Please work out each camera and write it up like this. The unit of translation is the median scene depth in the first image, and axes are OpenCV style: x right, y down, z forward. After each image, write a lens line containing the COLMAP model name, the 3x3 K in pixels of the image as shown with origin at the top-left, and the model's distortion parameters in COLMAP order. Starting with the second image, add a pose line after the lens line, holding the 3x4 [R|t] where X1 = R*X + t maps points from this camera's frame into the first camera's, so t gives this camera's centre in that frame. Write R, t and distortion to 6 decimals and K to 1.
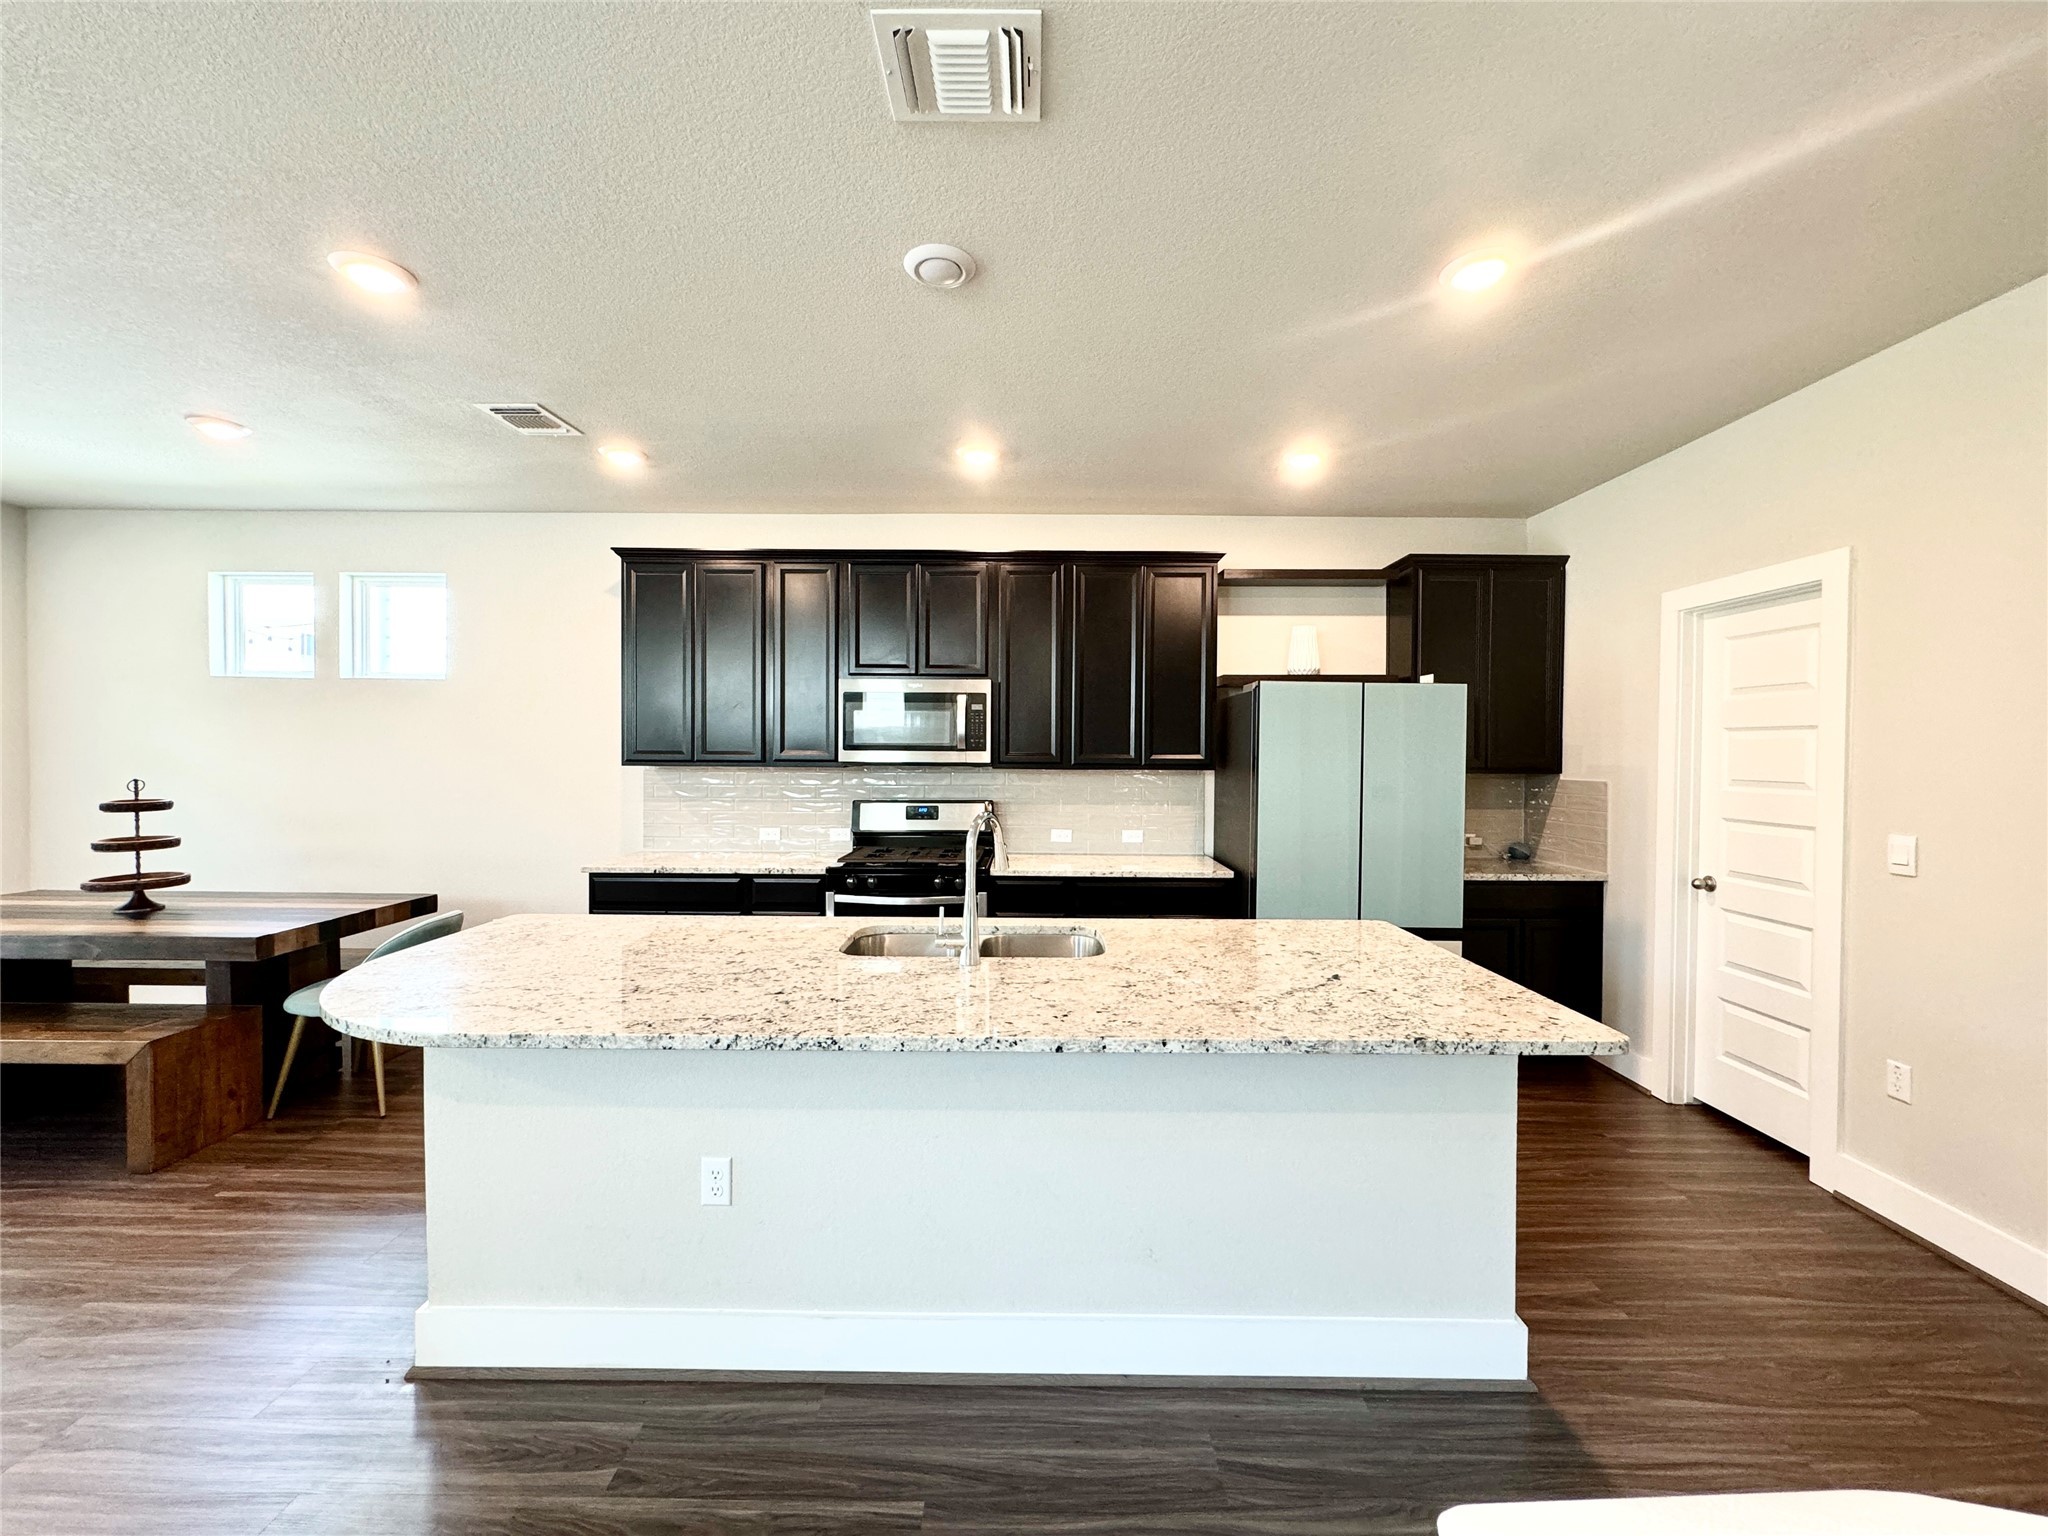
lens RADIAL K [[814.4, 0, 1024.0], [0, 814.4, 768.0], [0, 0, 1]] dist [-0.001507, -0.000066]
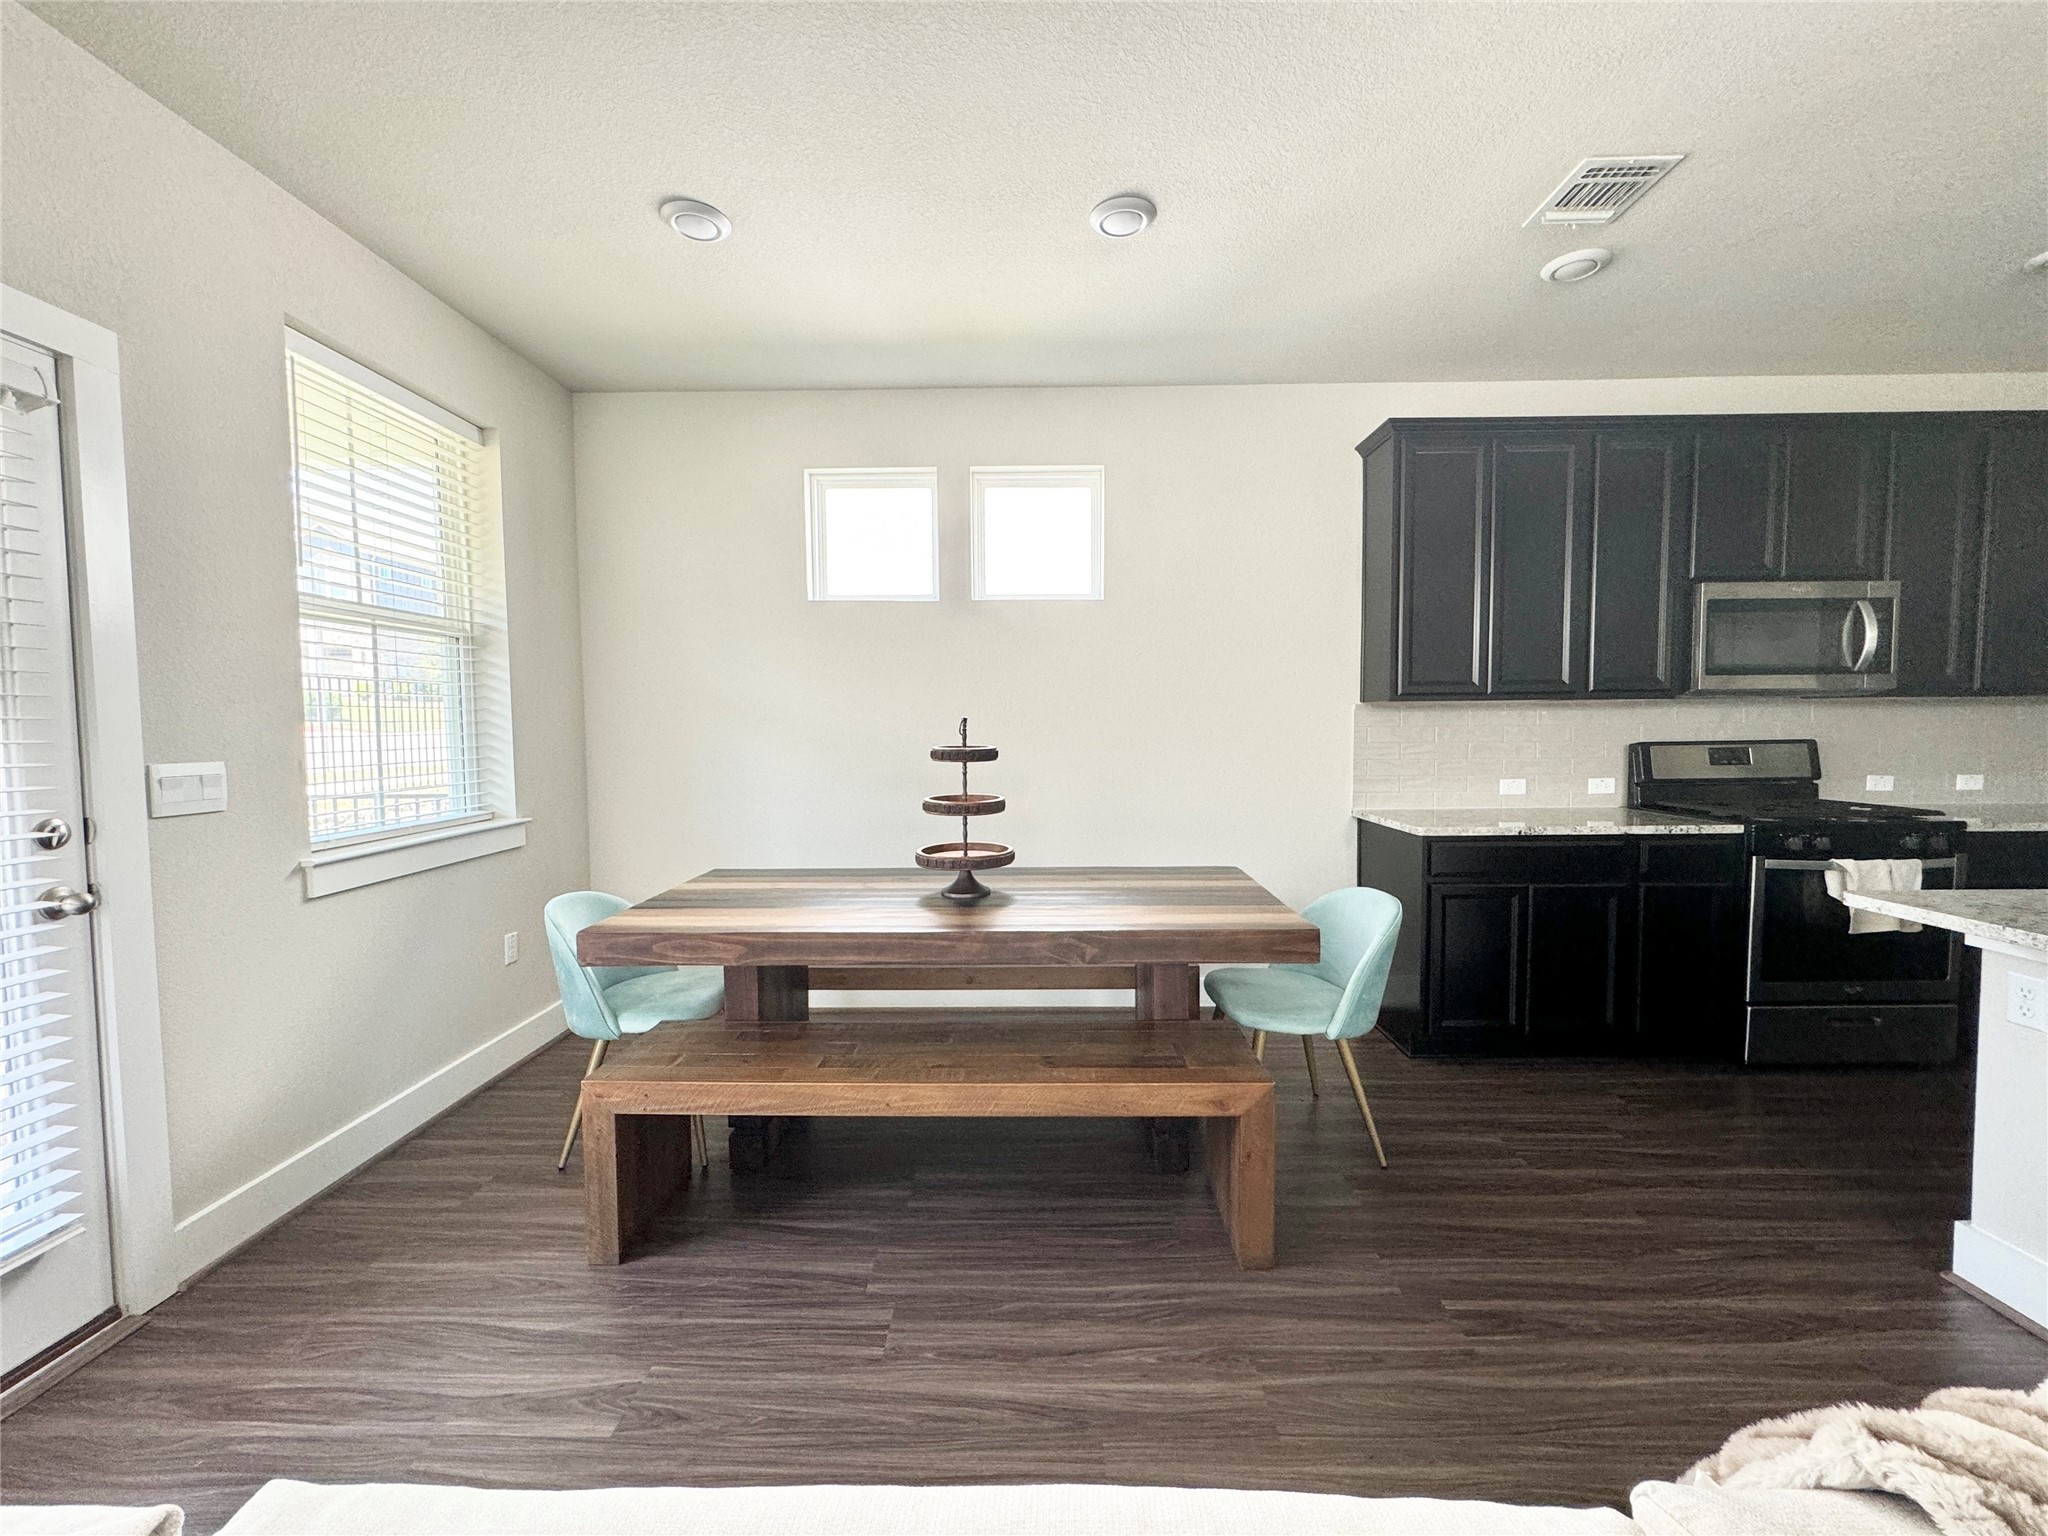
lens RADIAL K [[814.4, 0, 1024.0], [0, 814.4, 768.0], [0, 0, 1]] dist [-0.001507, -0.000066]
pose [[0.999852, -0.016153, -0.005946, -0.925878], [0.016353, 0.999244, 0.035269, 0.030406], [0.005372, -0.035361, 0.999360, 0.230629]]
